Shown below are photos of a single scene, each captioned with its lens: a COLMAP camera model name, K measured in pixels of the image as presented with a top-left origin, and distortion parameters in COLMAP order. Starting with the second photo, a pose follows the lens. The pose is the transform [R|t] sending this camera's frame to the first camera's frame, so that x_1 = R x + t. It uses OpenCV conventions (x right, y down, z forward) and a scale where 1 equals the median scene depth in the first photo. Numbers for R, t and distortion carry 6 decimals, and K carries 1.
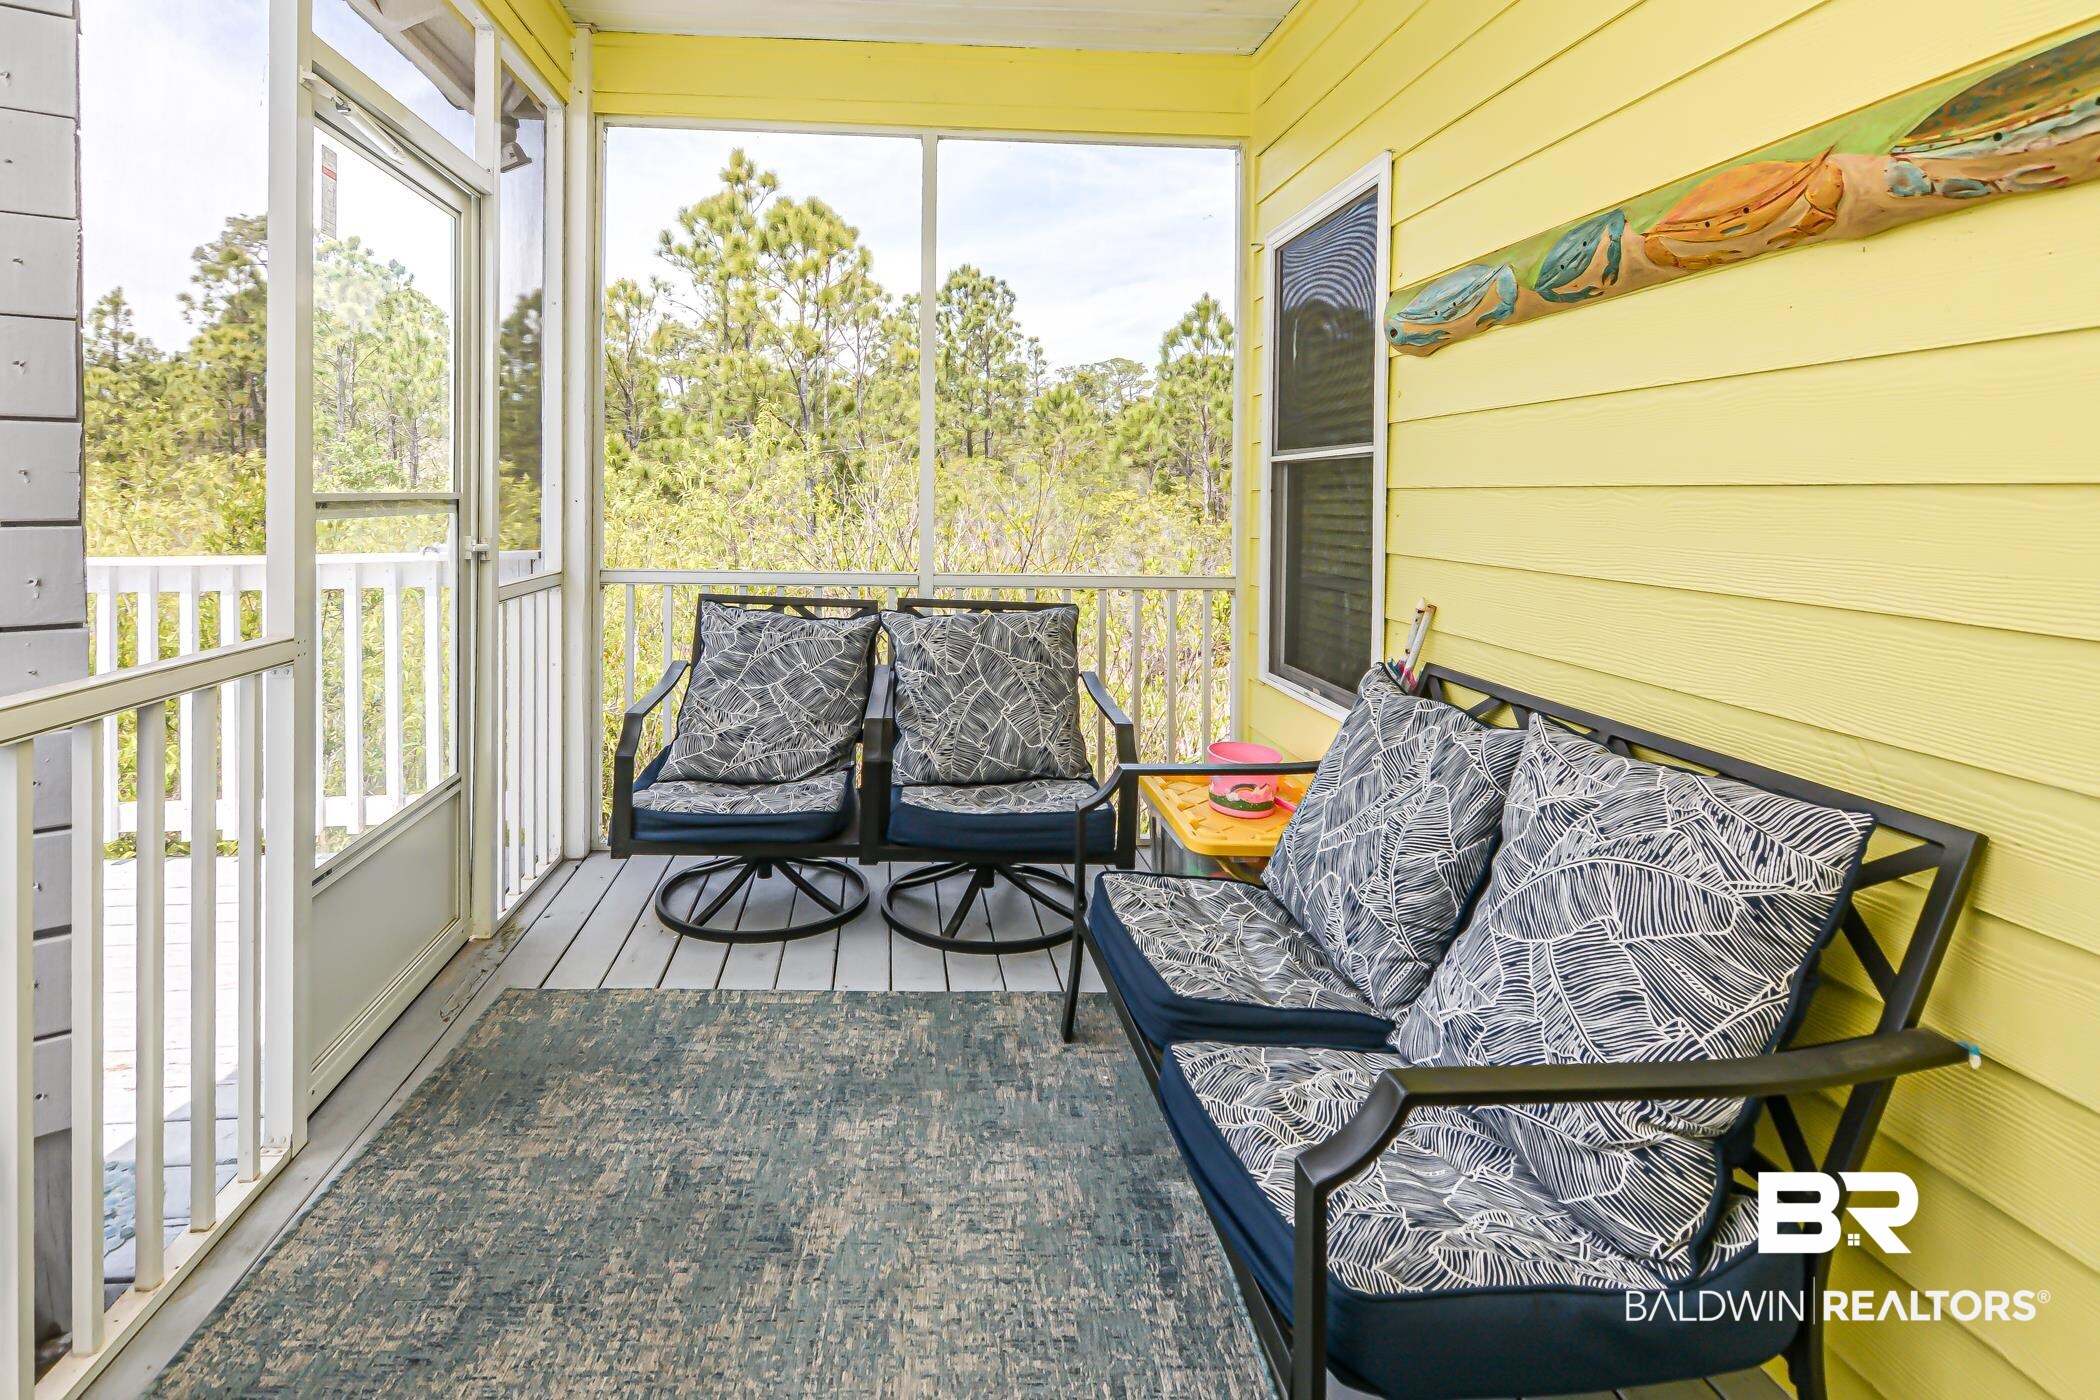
lens RADIAL K [[1043.0, 0, 968.8], [0, 1043.0, 502.2], [0, 0, 1]] dist [0.009300, -0.008353]
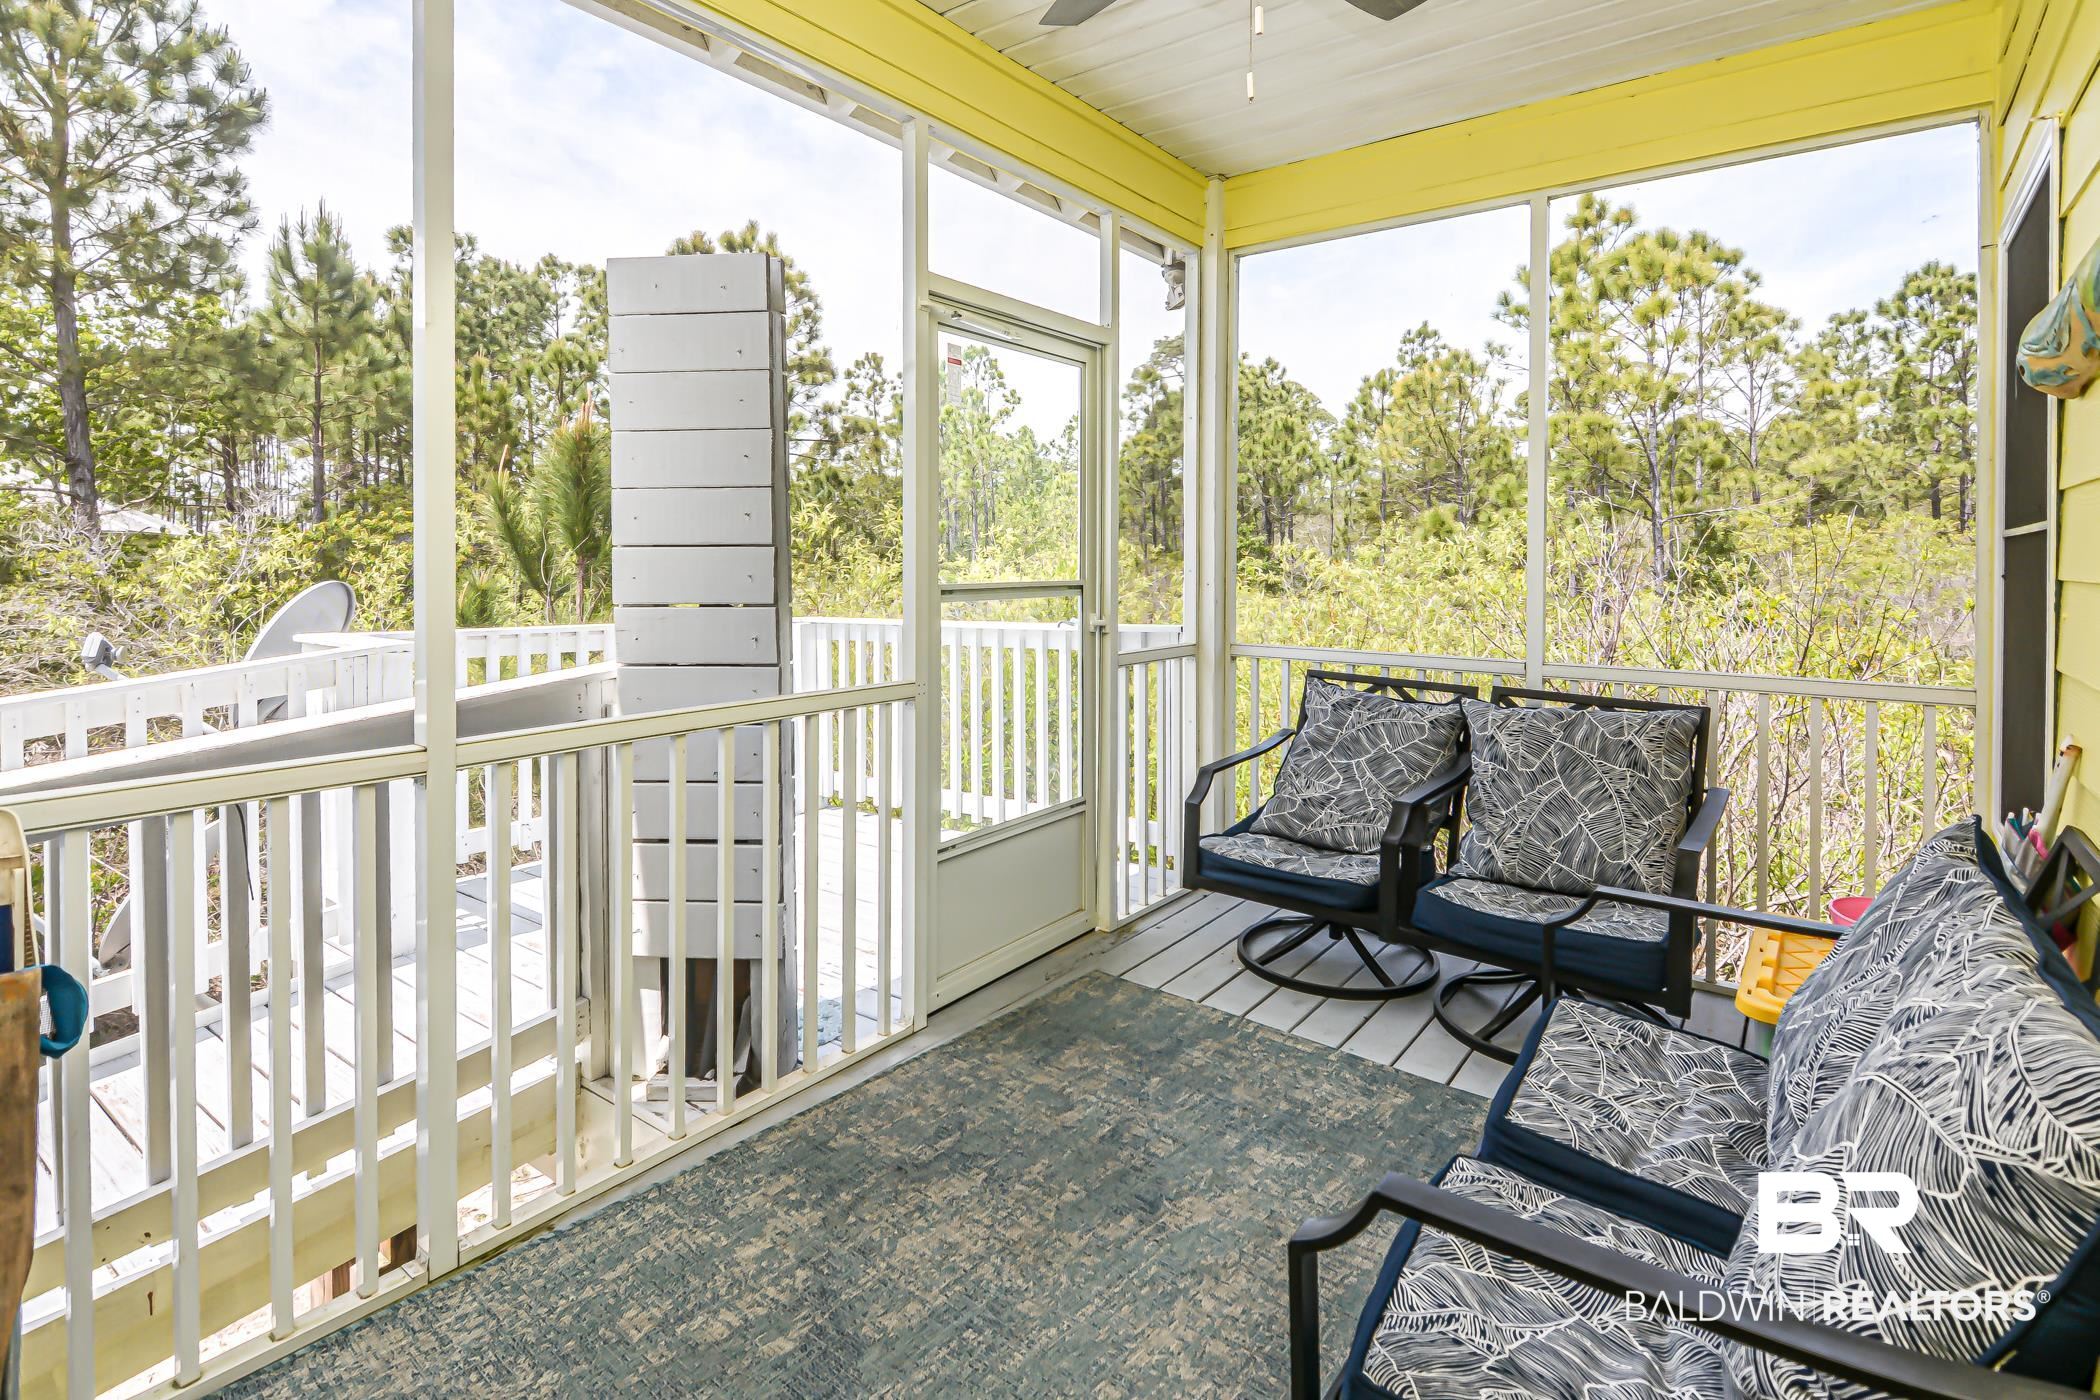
lens RADIAL K [[1043.0, 0, 1056.9], [0, 1043.0, 565.0], [0, 0, 1]] dist [0.009300, -0.008353]
pose [[0.755630, -0.006198, -0.654969, 0.353175], [0.001680, 0.999970, -0.007524, -0.019169], [0.654996, 0.004585, 0.755618, 0.003903]]
